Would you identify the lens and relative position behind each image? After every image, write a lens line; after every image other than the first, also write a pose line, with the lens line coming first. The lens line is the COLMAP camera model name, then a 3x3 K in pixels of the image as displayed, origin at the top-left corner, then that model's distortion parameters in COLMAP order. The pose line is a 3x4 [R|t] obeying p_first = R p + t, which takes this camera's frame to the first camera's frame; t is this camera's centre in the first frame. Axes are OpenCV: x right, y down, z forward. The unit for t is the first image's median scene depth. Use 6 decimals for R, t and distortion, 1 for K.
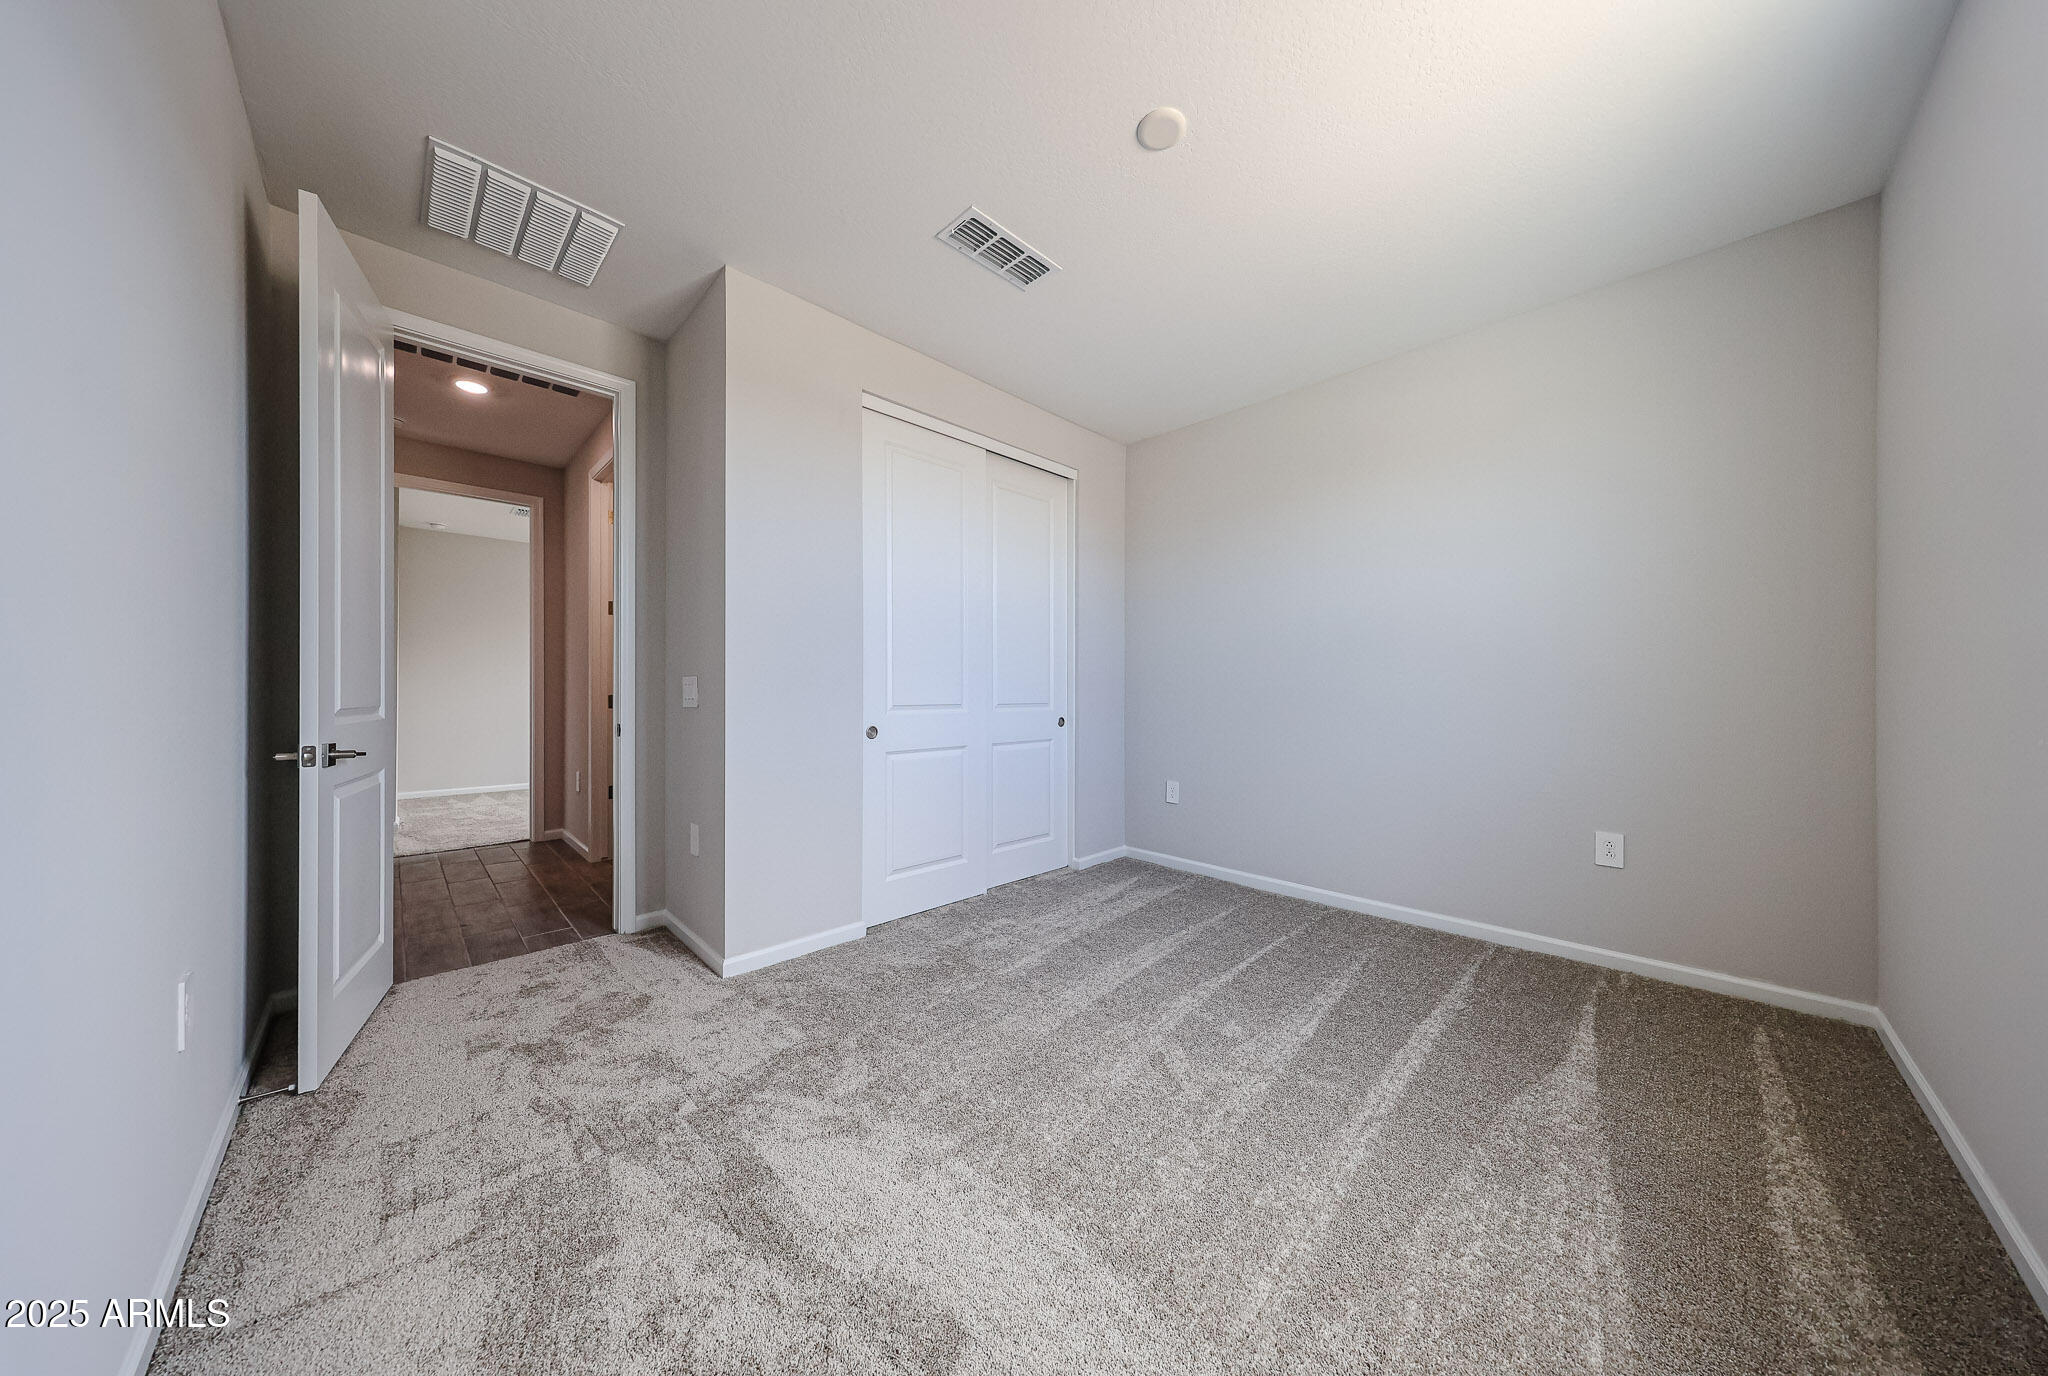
lens RADIAL K [[638.2, 0, 1026.4], [0, 638.2, 691.3], [0, 0, 1]] dist [0.000113, 0.000003]
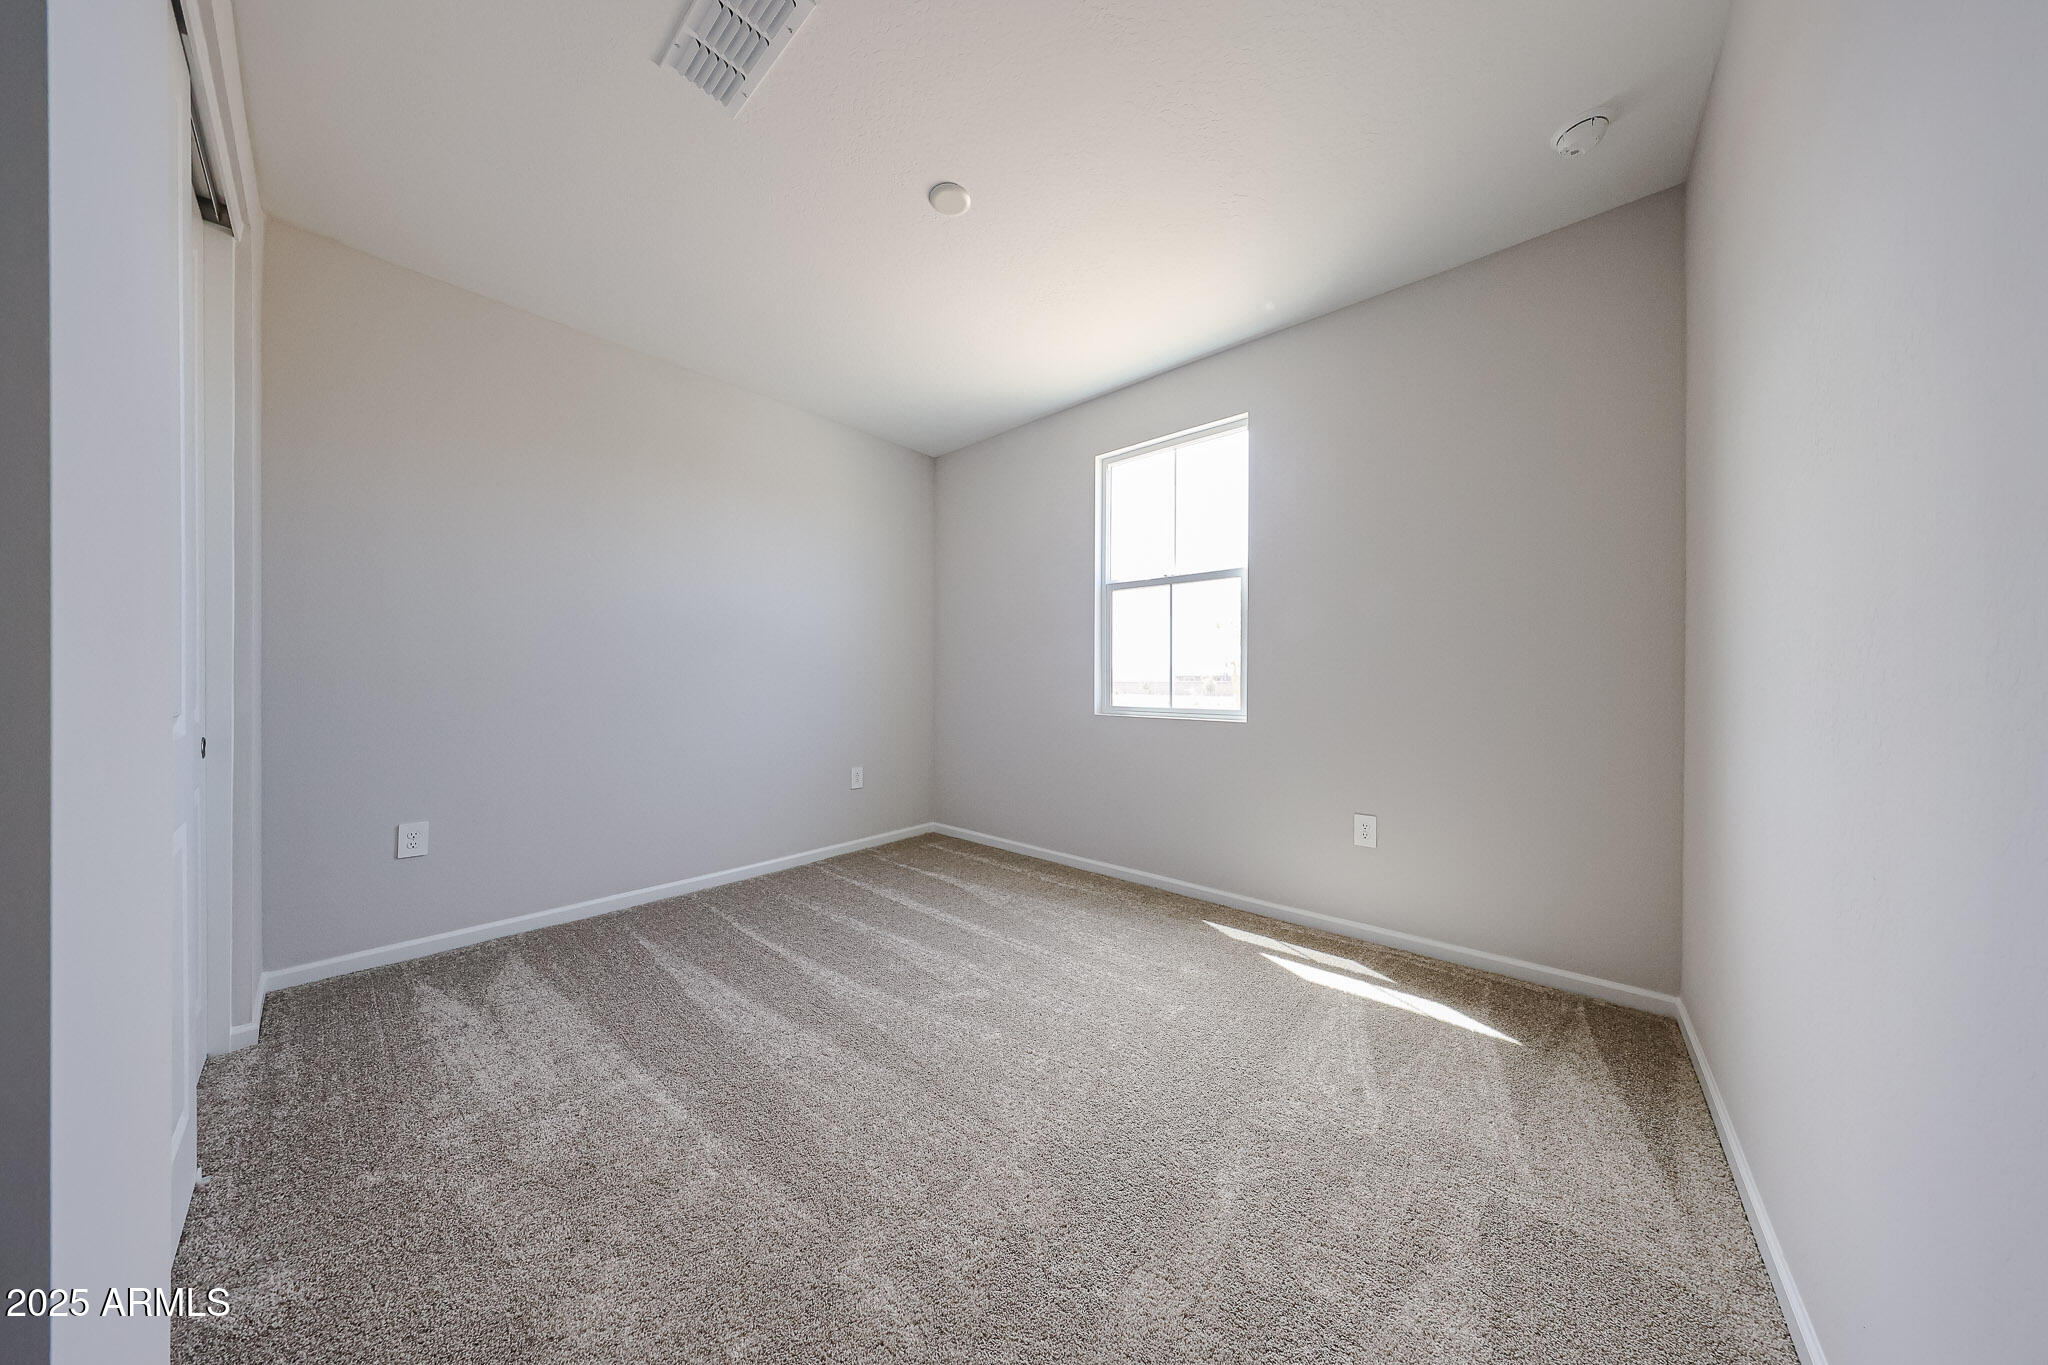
lens RADIAL K [[612.8, 0, 1024.0], [0, 612.8, 682.5], [0, 0, 1]] dist [0.000018, 0.000000]
pose [[-0.068176, -0.003926, 0.997666, -0.611475], [0.004115, 0.999983, 0.004216, 0.000218], [-0.997665, 0.004392, -0.068158, 0.621295]]
